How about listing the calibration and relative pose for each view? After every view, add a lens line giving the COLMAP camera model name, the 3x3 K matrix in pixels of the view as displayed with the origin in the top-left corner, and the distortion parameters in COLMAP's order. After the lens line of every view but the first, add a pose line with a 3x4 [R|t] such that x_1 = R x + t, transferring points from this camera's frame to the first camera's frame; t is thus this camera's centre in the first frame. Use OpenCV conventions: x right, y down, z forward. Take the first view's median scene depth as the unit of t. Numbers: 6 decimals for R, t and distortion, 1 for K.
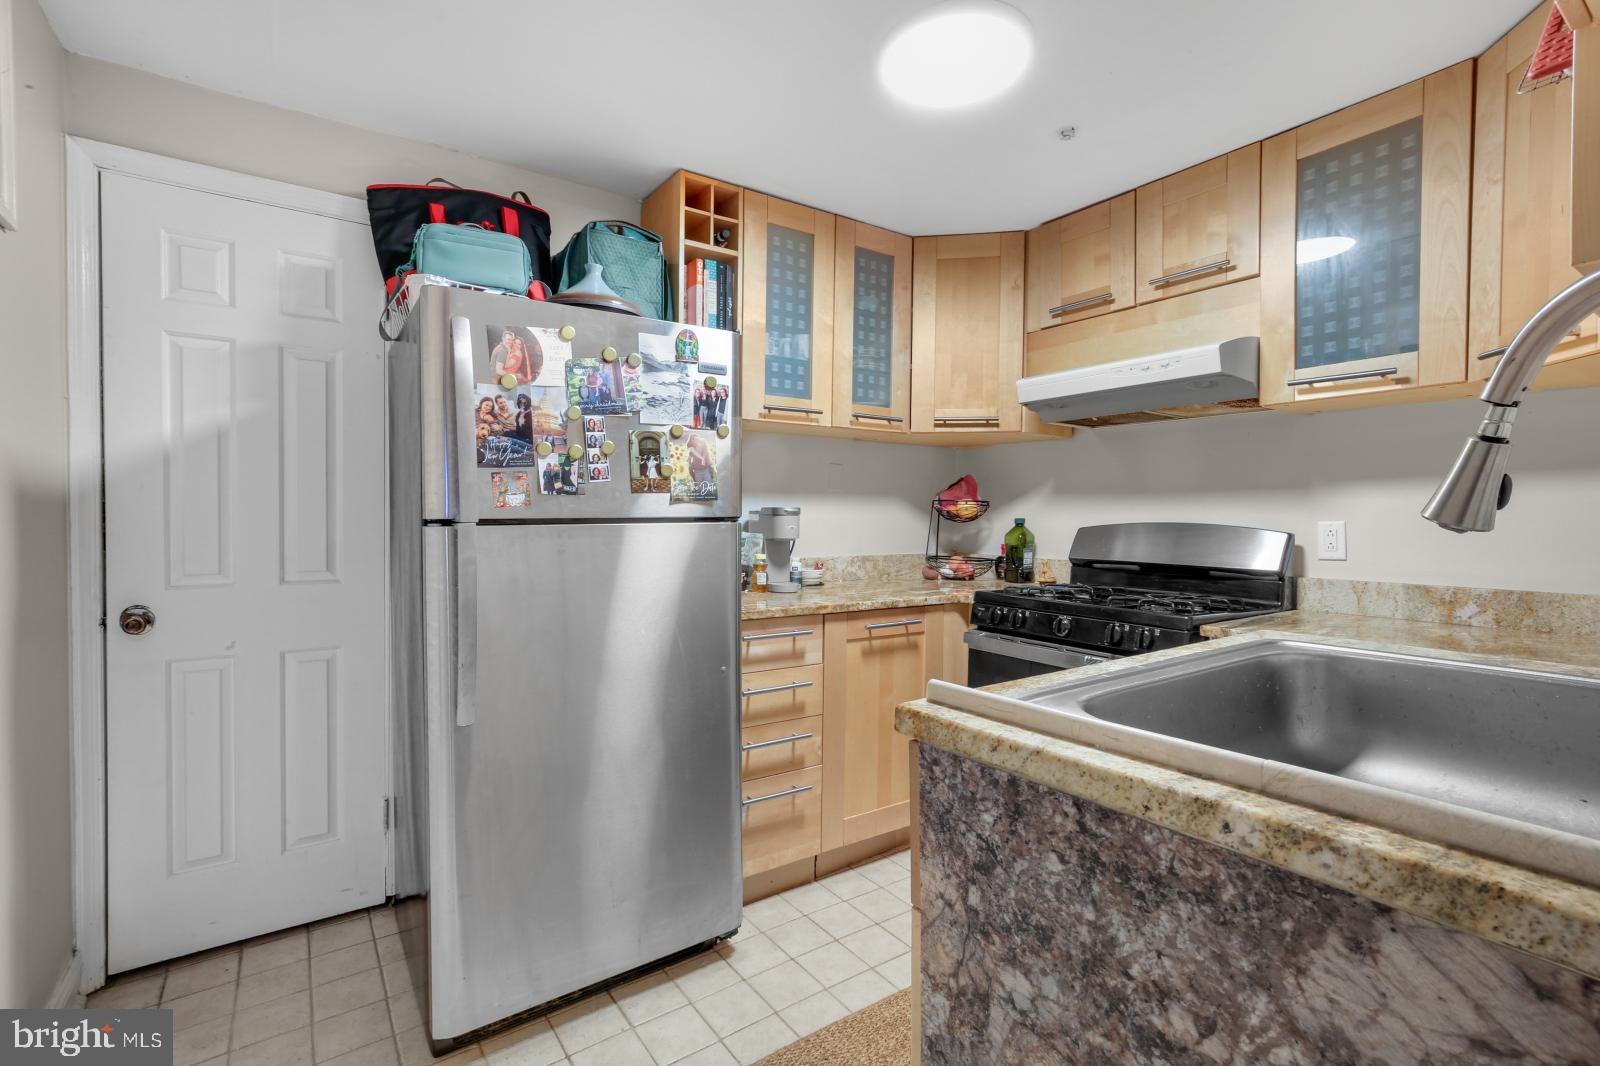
lens RADIAL K [[724.6, 0, 800.0], [0, 724.6, 533.0], [0, 0, 1]] dist [0.001048, 0.006617]
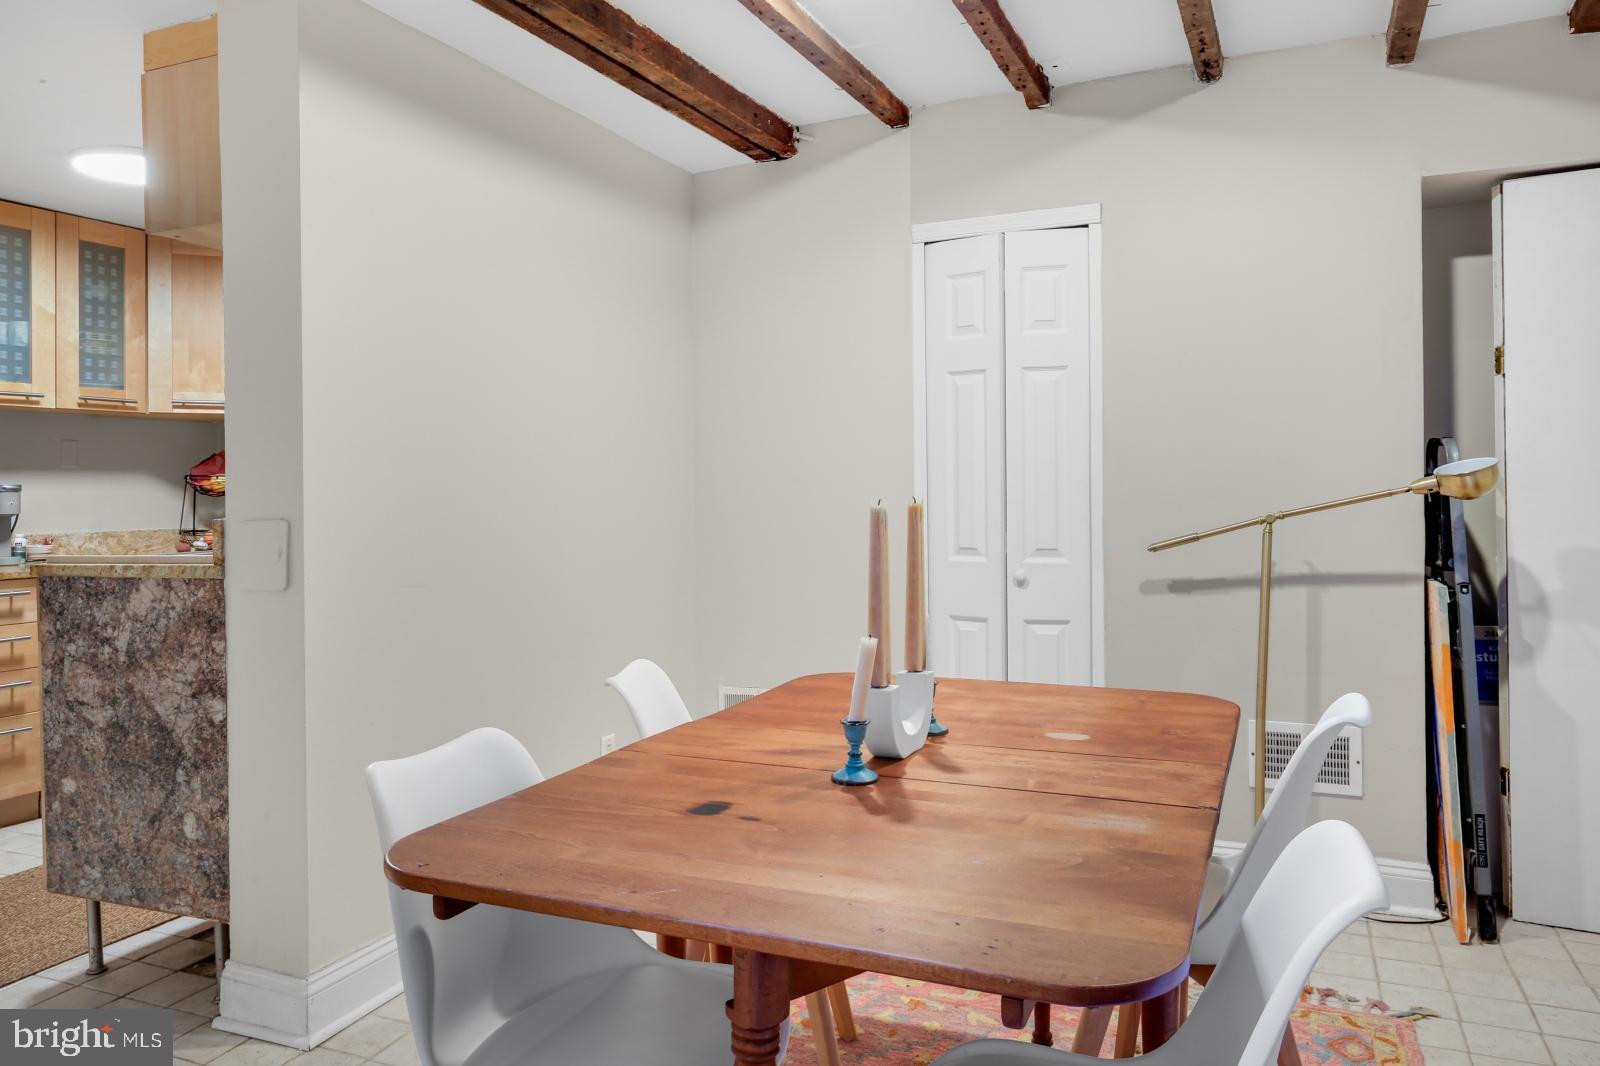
lens RADIAL K [[1153.1, 0, 795.5], [0, 1153.1, 491.4], [0, 0, 1]] dist [0.007547, 0.006144]
pose [[0.853085, -0.016787, 0.521503, 0.081353], [0.028557, 0.999486, -0.014541, 0.031084], [-0.520991, 0.027297, 0.853126, -1.014310]]
